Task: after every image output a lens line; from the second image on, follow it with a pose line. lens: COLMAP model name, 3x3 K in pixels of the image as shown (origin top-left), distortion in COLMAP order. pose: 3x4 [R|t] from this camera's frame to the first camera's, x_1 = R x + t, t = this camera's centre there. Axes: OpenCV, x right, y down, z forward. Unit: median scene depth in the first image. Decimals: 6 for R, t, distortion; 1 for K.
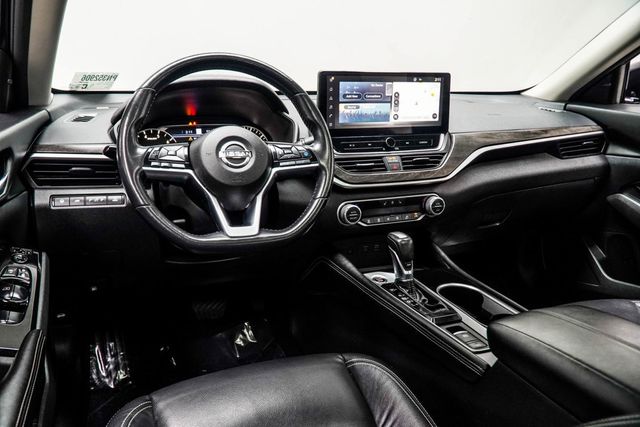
lens RADIAL K [[509.8, 0, 302.1], [0, 509.8, 209.8], [0, 0, 1]] dist [0.001533, -0.007718]
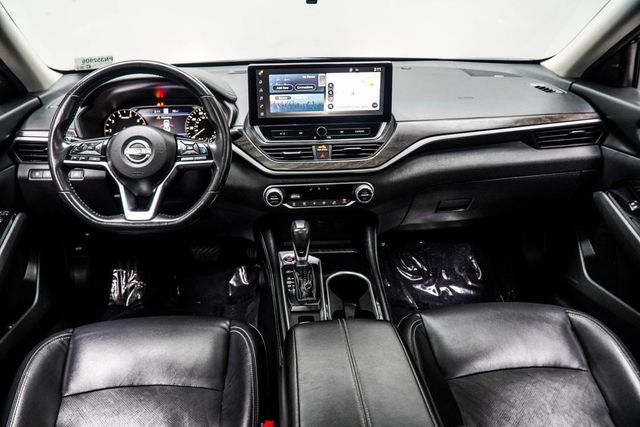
lens RADIAL K [[509.8, 0, 302.6], [0, 509.8, 207.7], [0, 0, 1]] dist [0.001533, -0.007718]
pose [[0.948784, 0.105974, -0.297621, 0.471108], [-0.054418, 0.982801, 0.176469, -0.163249], [0.311203, -0.151235, 0.938232, -0.024454]]
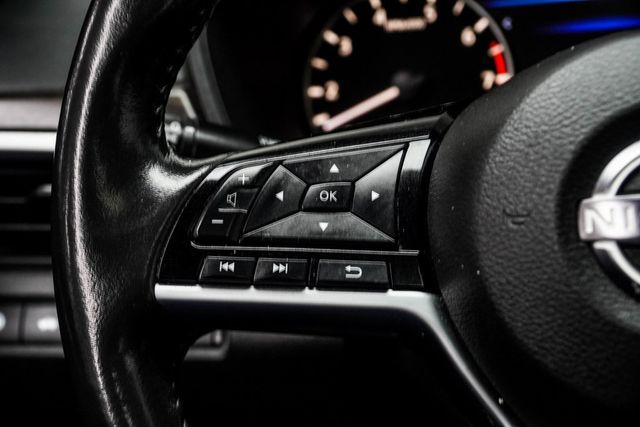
lens RADIAL K [[1188.0, 0, 320.3], [0, 1188.0, 211.4], [0, 0, 1]] dist [0.201073, 0.000000]
pose [[0.852867, 0.078374, -0.516213, -0.027530], [-0.015649, 0.992063, 0.124764, -0.119987], [0.521894, -0.098329, 0.847324, 0.480833]]
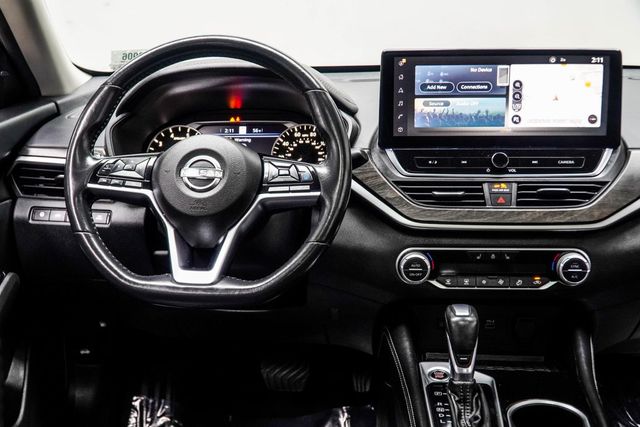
lens RADIAL K [[829.0, 0, 298.8], [0, 829.0, 210.6], [0, 0, 1]] dist [-0.041450, 0.000000]
pose [[0.886480, 0.083211, -0.455225, 0.425465], [-0.086461, 0.996161, 0.013720, -0.064068], [0.454619, 0.027196, 0.890271, -0.012270]]
